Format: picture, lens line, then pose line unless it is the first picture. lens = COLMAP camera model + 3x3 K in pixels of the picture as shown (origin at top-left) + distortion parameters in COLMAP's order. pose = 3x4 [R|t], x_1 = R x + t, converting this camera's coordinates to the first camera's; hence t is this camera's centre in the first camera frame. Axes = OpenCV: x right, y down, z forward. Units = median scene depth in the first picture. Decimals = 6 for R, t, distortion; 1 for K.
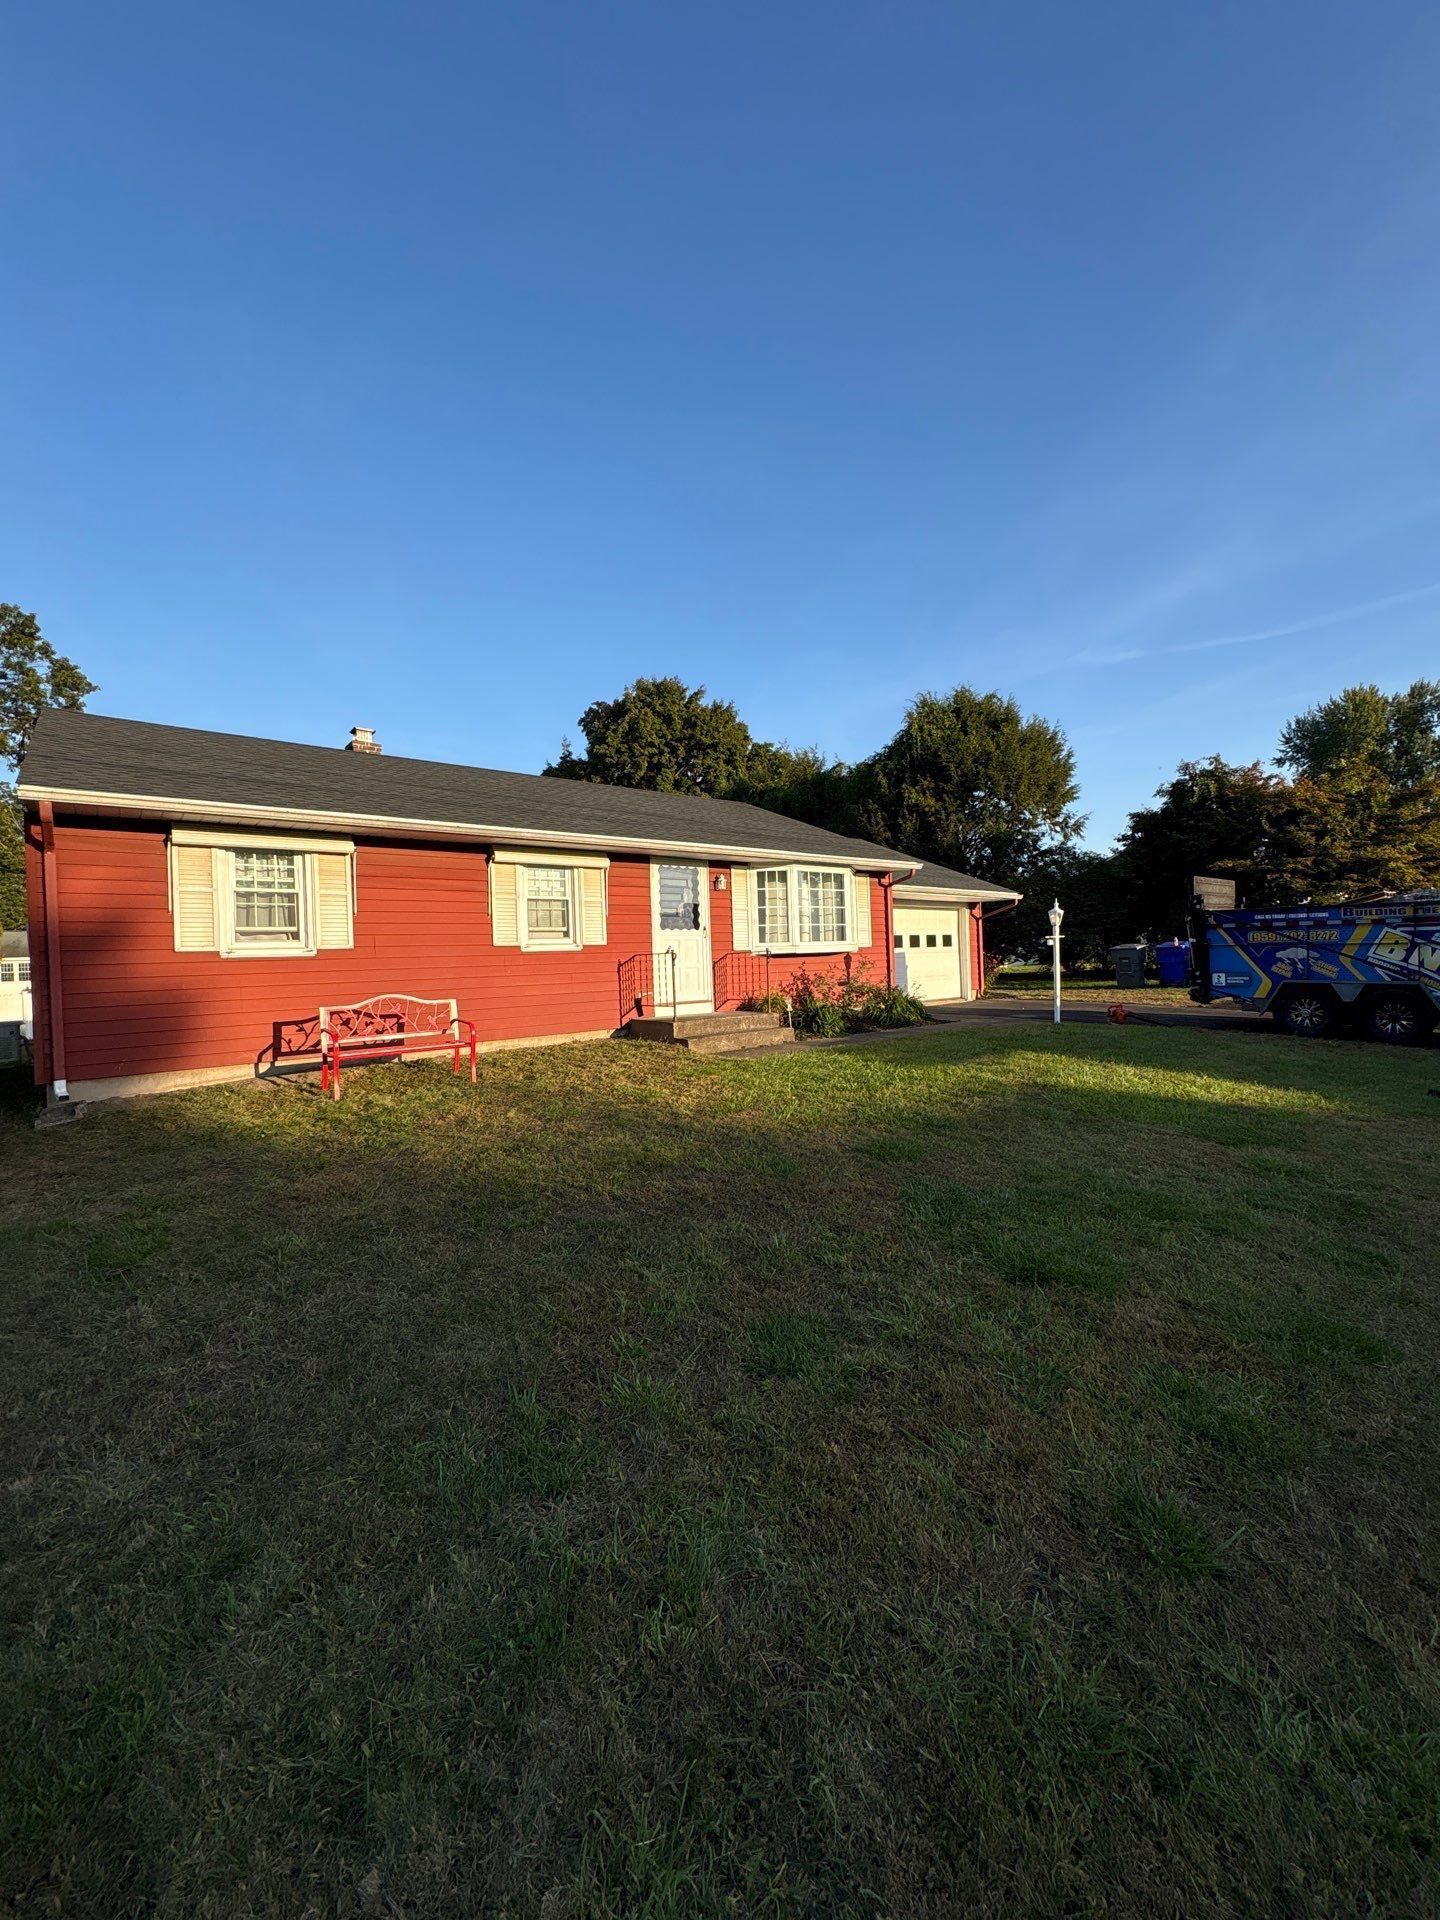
lens RADIAL K [[760.0, 0, 720.0], [0, 760.0, 960.0], [0, 0, 1]] dist [-0.018489, -0.000066]
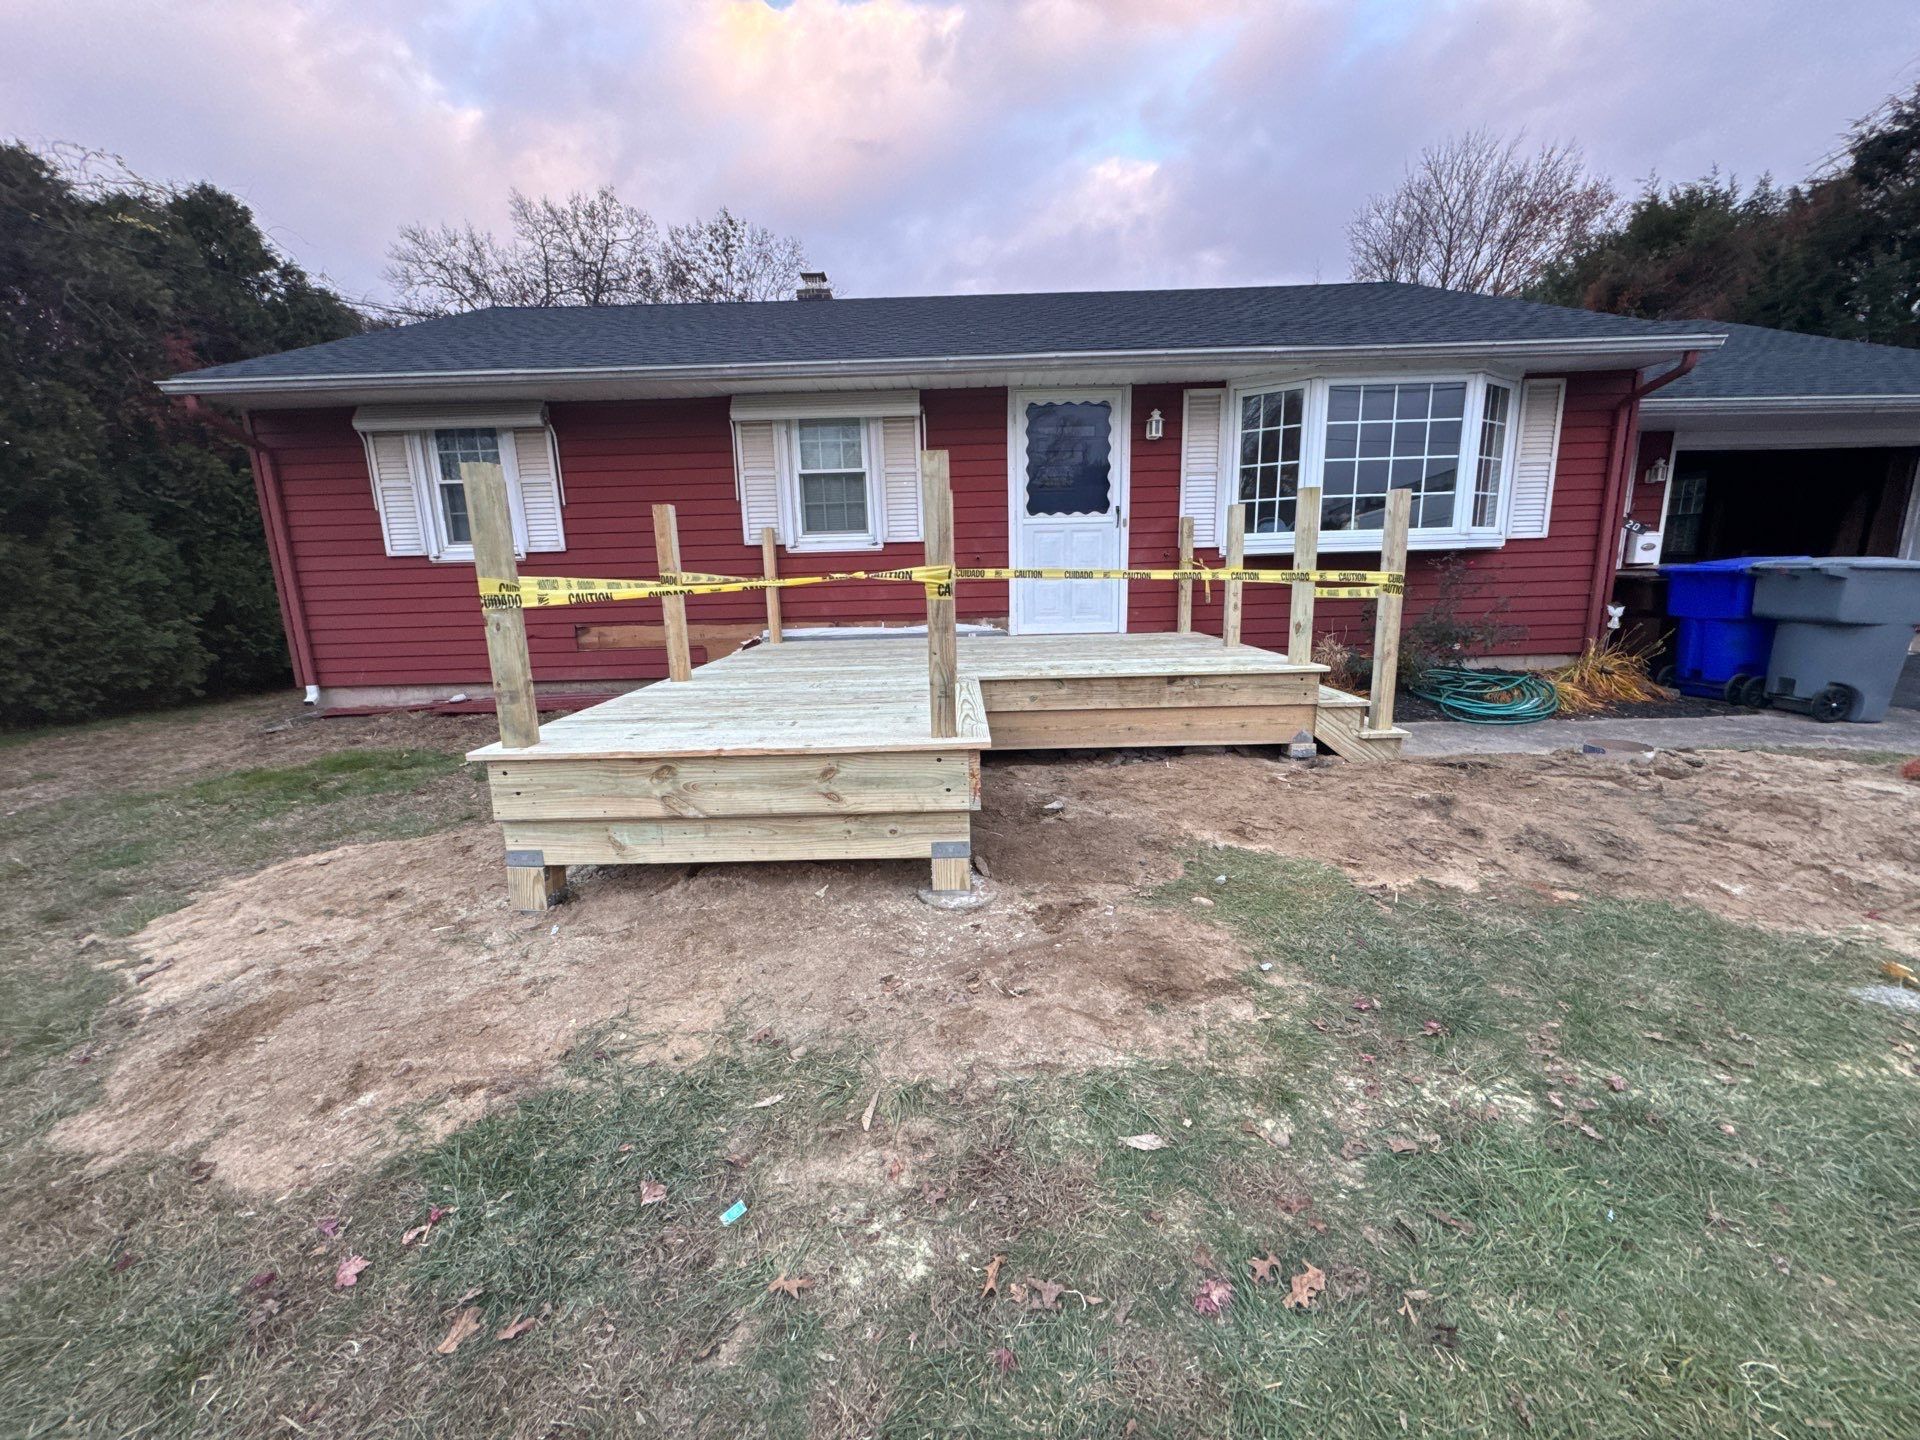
lens RADIAL K [[737.0, 0, 960.0], [0, 737.0, 720.0], [0, 0, 1]] dist [0.001938, -0.004098]
pose [[0.775495, 0.148047, -0.613751, 0.260494], [0.000640, 0.971933, 0.235255, -0.017997], [0.631354, -0.182832, 0.753634, 0.468321]]
